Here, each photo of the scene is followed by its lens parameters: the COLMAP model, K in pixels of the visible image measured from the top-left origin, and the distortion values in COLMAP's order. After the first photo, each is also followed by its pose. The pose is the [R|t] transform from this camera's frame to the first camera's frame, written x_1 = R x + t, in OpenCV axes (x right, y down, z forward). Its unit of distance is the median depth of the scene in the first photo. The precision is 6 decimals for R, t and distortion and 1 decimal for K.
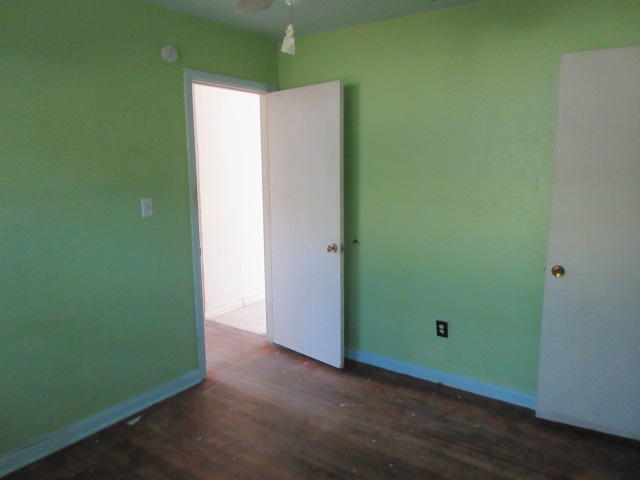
lens RADIAL K [[482.0, 0, 320.0], [0, 482.0, 240.0], [0, 0, 1]] dist [-0.000389, -0.001410]
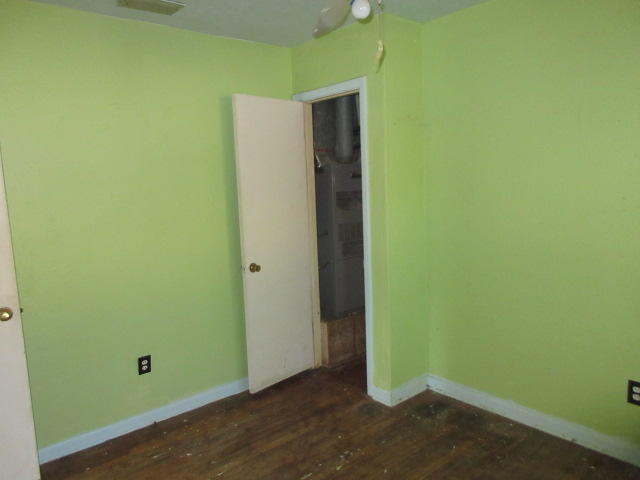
lens RADIAL K [[482.0, 0, 320.0], [0, 482.0, 240.0], [0, 0, 1]] dist [-0.000389, -0.001410]
pose [[0.218298, -0.121907, 0.968238, -0.626210], [0.185555, 0.979252, 0.081459, -0.070869], [-0.958079, 0.161879, 0.236390, 0.504759]]
